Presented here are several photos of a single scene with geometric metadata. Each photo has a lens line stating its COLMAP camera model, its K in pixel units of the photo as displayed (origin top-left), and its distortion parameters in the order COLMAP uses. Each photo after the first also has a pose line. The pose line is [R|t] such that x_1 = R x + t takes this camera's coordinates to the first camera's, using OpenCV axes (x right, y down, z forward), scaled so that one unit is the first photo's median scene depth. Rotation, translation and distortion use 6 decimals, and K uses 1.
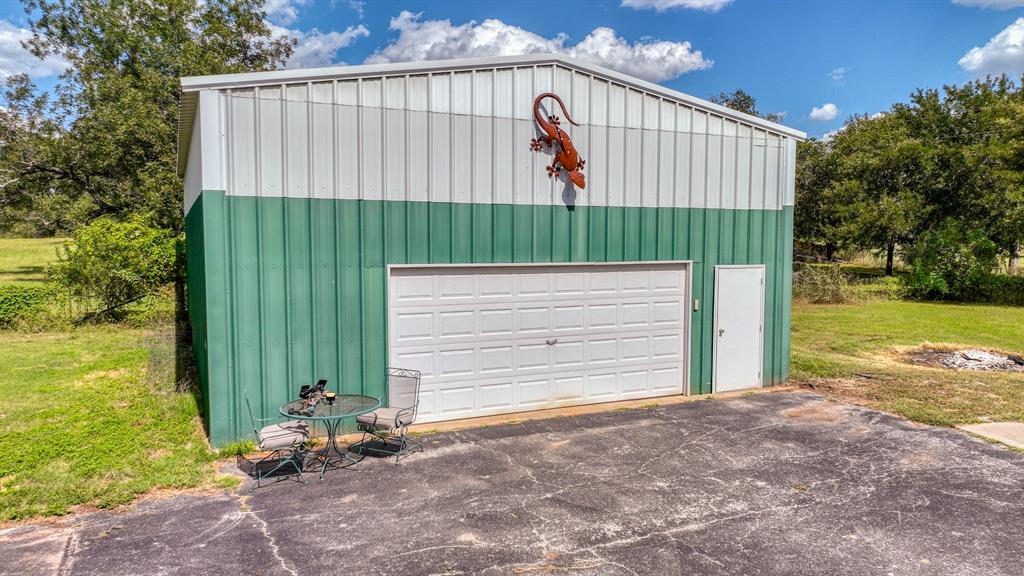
lens RADIAL K [[722.4, 0, 513.2], [0, 722.4, 287.0], [0, 0, 1]] dist [0.001303, 0.006165]
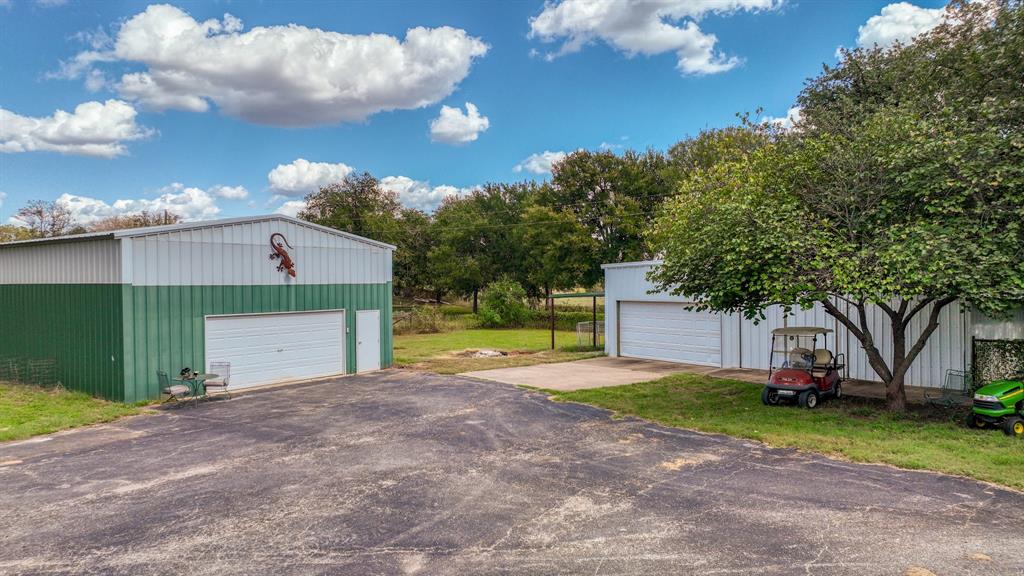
lens RADIAL K [[722.4, 0, 512.8], [0, 722.4, 288.3], [0, 0, 1]] dist [0.001303, 0.006165]
pose [[0.879363, -0.014374, 0.475935, -0.332810], [0.042459, 0.997930, -0.048310, 0.026668], [-0.474255, 0.062690, 0.878153, -1.113155]]
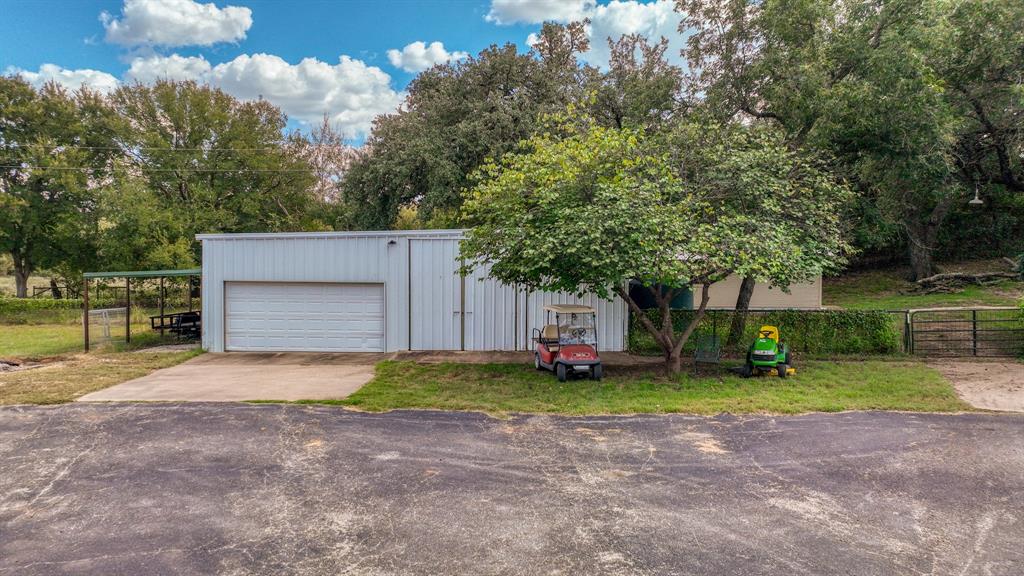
lens RADIAL K [[722.4, 0, 511.7], [0, 722.4, 286.0], [0, 0, 1]] dist [0.001303, 0.006165]
pose [[0.113948, -0.030911, 0.993006, -0.687998], [0.051626, 0.998350, 0.025153, -0.030881], [-0.992144, 0.048399, 0.115356, -0.081293]]
